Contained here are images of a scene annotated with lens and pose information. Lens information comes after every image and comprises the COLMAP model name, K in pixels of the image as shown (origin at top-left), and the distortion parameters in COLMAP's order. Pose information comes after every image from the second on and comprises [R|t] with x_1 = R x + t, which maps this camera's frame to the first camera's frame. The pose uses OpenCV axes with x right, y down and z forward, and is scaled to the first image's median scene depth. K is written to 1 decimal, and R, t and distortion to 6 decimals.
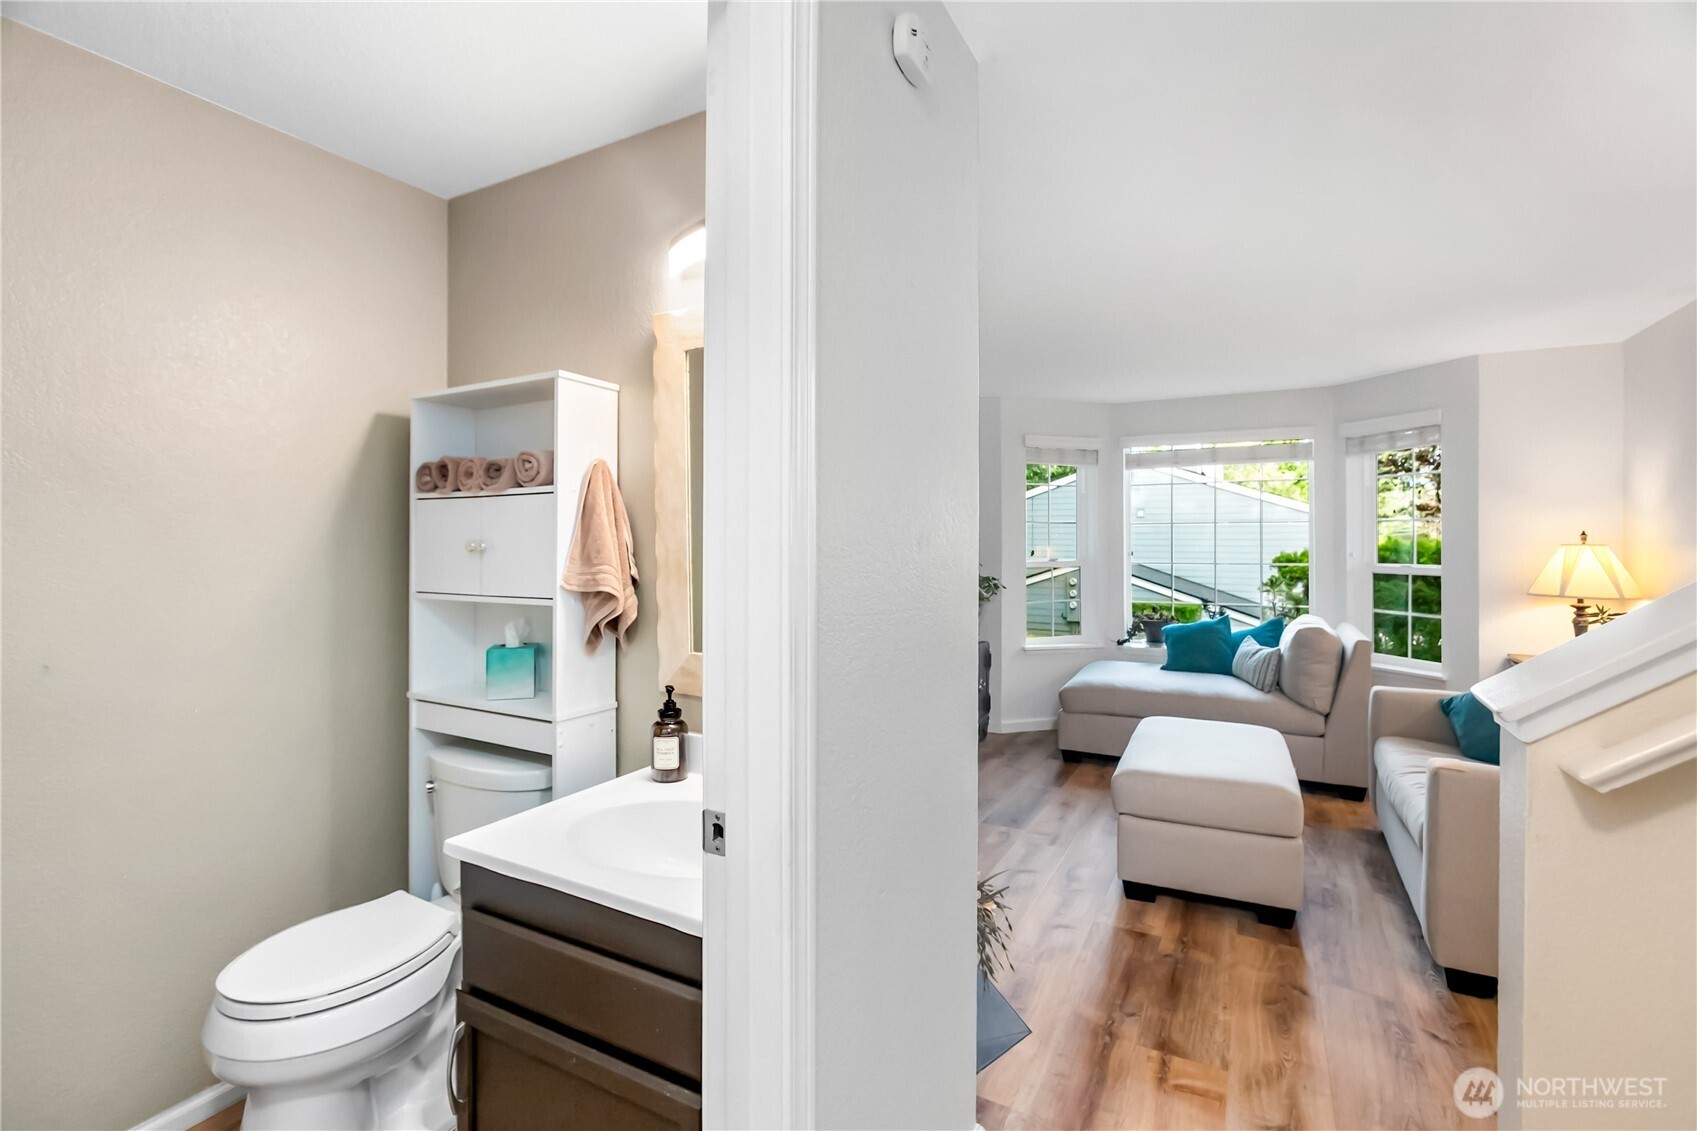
lens RADIAL K [[750.9, 0, 858.6], [0, 750.9, 541.2], [0, 0, 1]] dist [-0.010506, 0.007380]
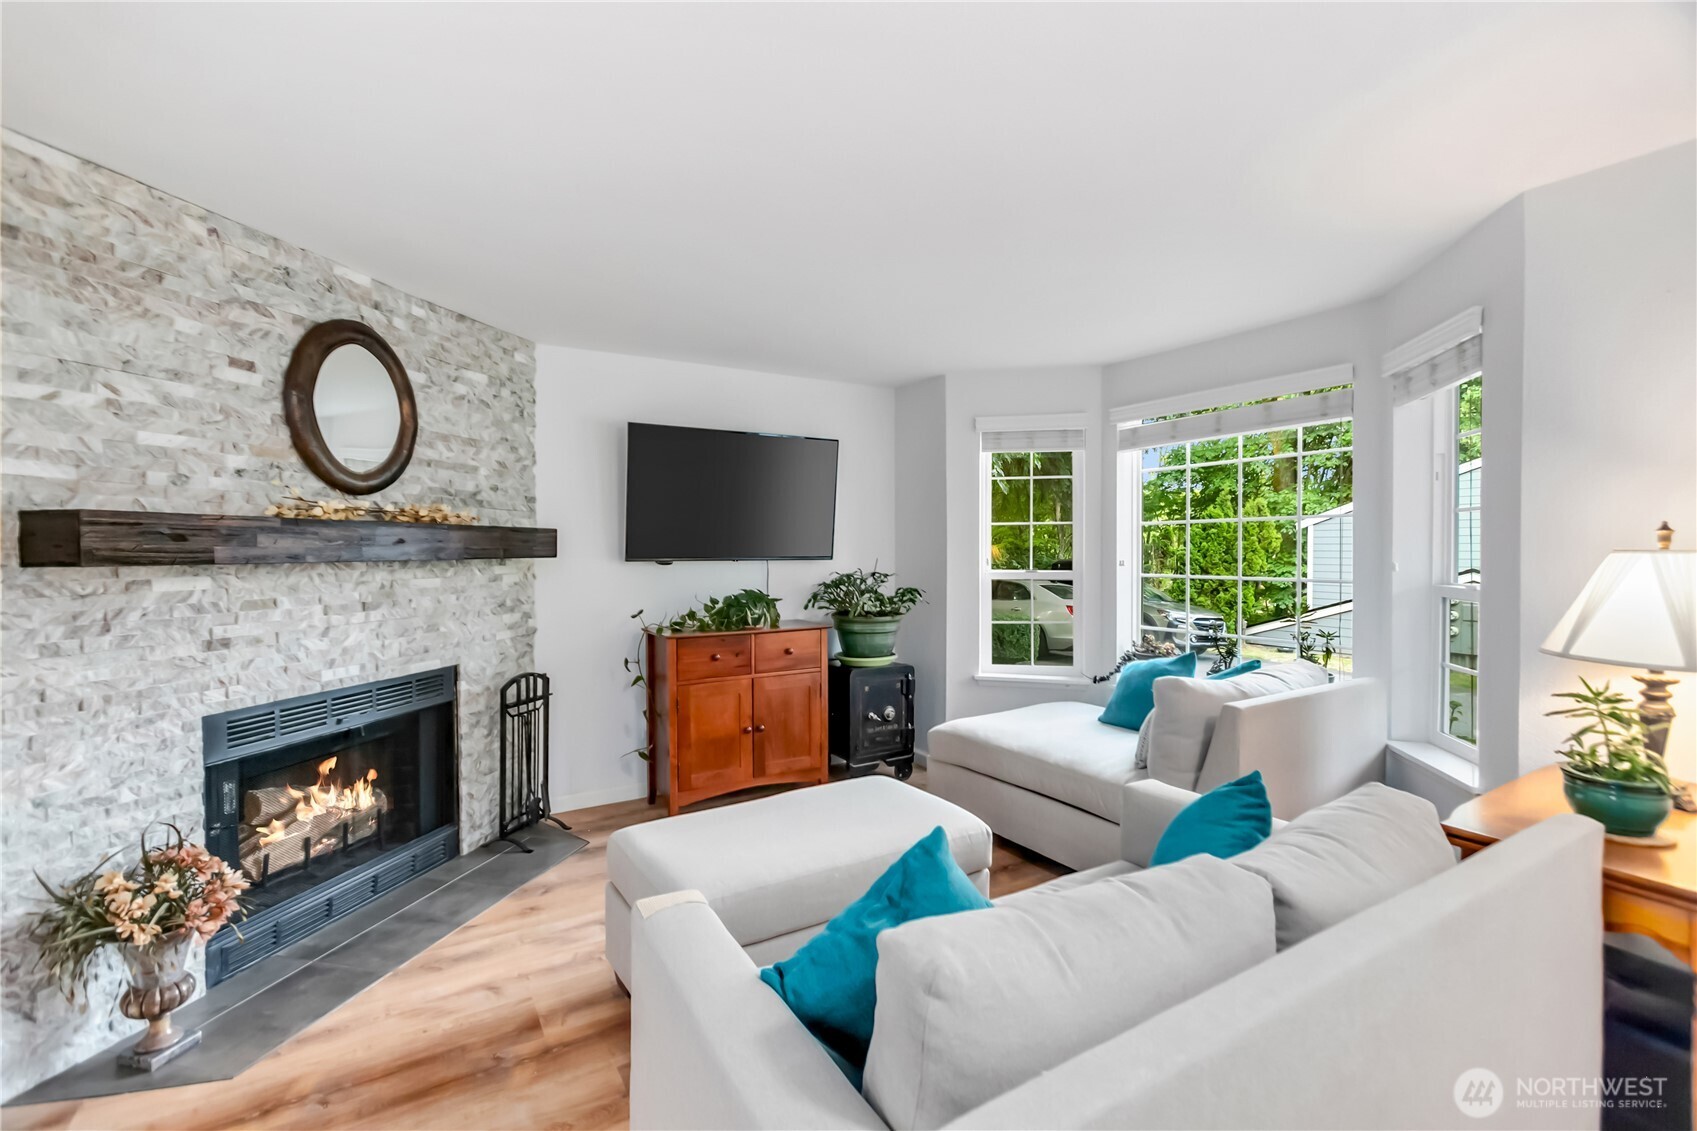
lens RADIAL K [[750.9, 0, 848.9], [0, 750.9, 564.0], [0, 0, 1]] dist [-0.010506, 0.007380]
pose [[0.865842, 0.007251, -0.500266, 0.414463], [0.002514, 0.999819, 0.018843, 0.001490], [0.500312, -0.017573, 0.865667, 0.180962]]
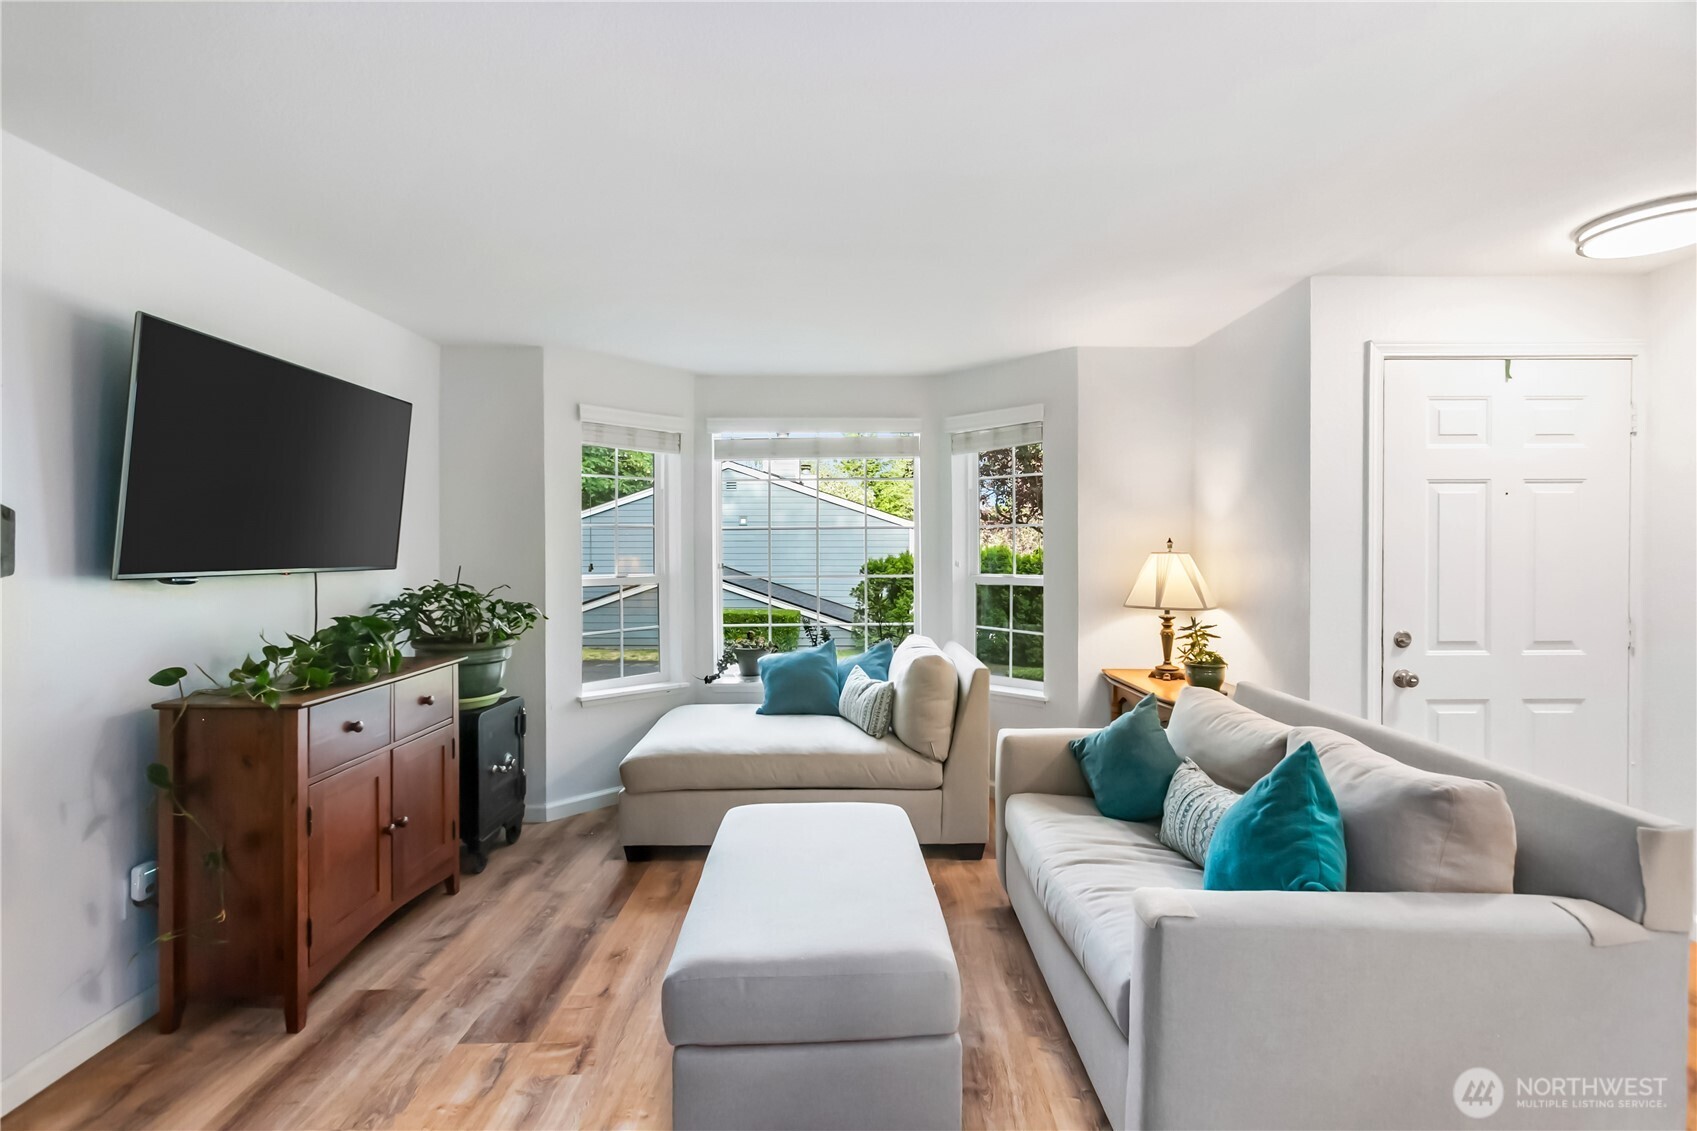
lens RADIAL K [[750.9, 0, 854.3], [0, 750.9, 553.2], [0, 0, 1]] dist [-0.010506, 0.007380]
pose [[0.876063, -0.006876, 0.482147, 0.085590], [0.004084, 0.999968, 0.006840, -0.001472], [-0.482179, -0.004024, 0.876063, 0.195221]]
